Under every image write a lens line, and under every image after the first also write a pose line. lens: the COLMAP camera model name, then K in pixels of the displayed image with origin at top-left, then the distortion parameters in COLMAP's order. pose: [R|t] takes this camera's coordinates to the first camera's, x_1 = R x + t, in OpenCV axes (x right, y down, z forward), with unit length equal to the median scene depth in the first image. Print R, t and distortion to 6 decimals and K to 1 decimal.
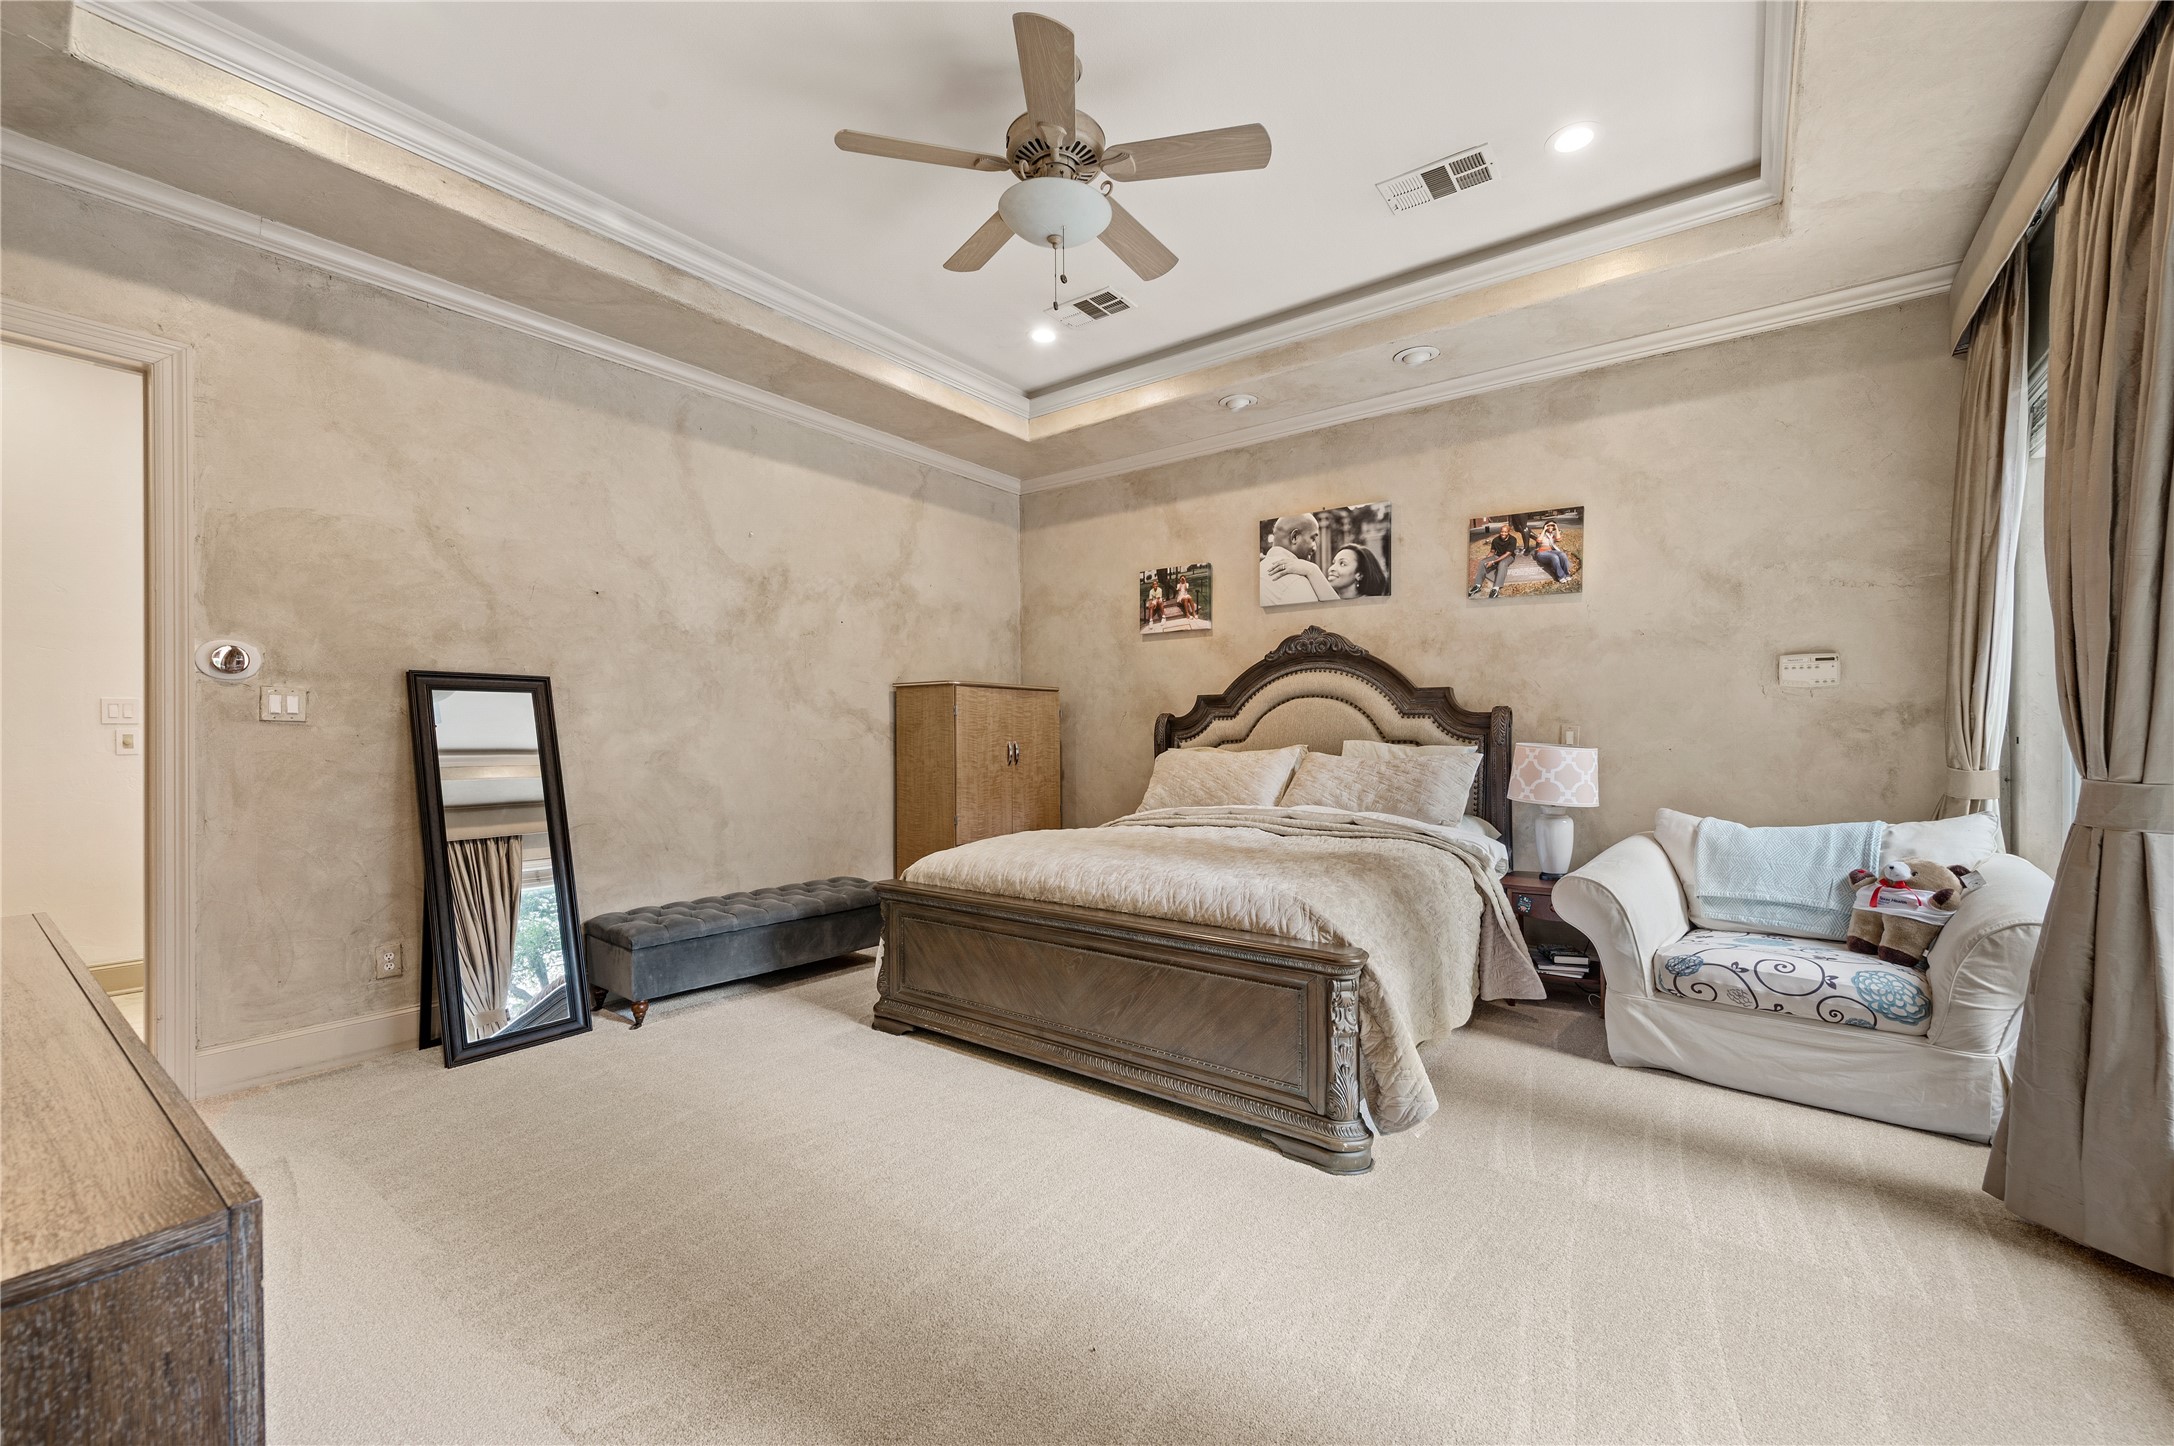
lens RADIAL K [[878.2, 0, 1086.0], [0, 878.2, 728.9], [0, 0, 1]] dist [0.003118, -0.000324]
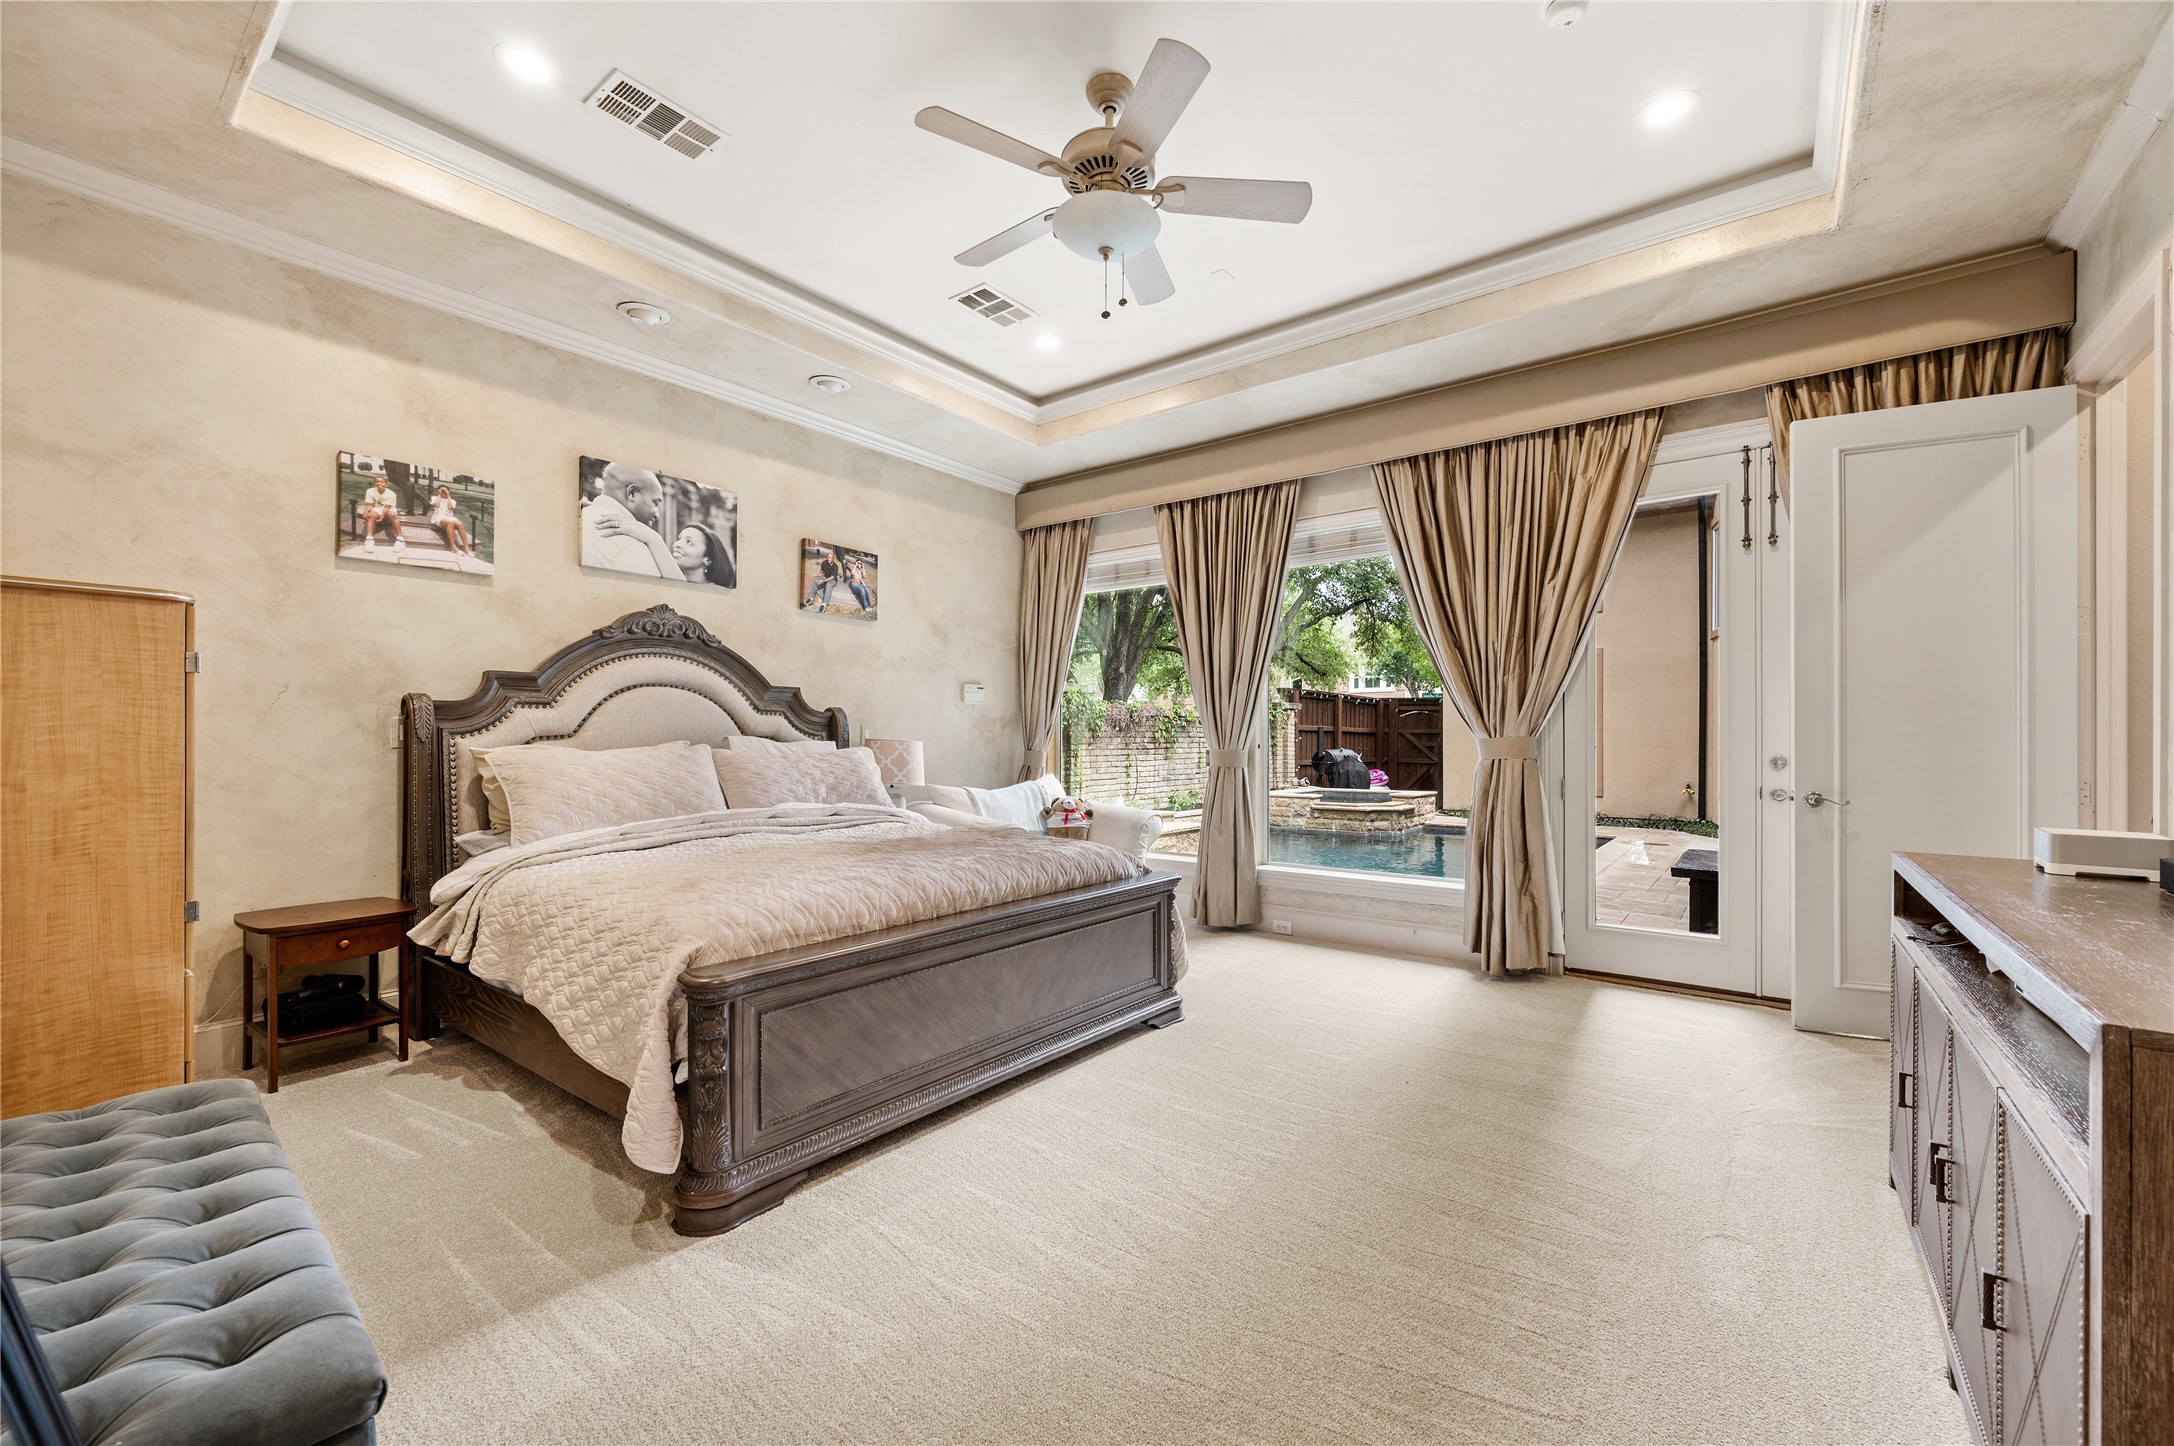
lens RADIAL K [[878.2, 0, 1102.6], [0, 878.2, 733.6], [0, 0, 1]] dist [0.003118, -0.000324]
pose [[0.007398, 0.011198, 0.999910, -0.615789], [-0.006153, 0.999919, -0.011152, 0.017639], [-0.999954, -0.006070, 0.007466, 0.566118]]
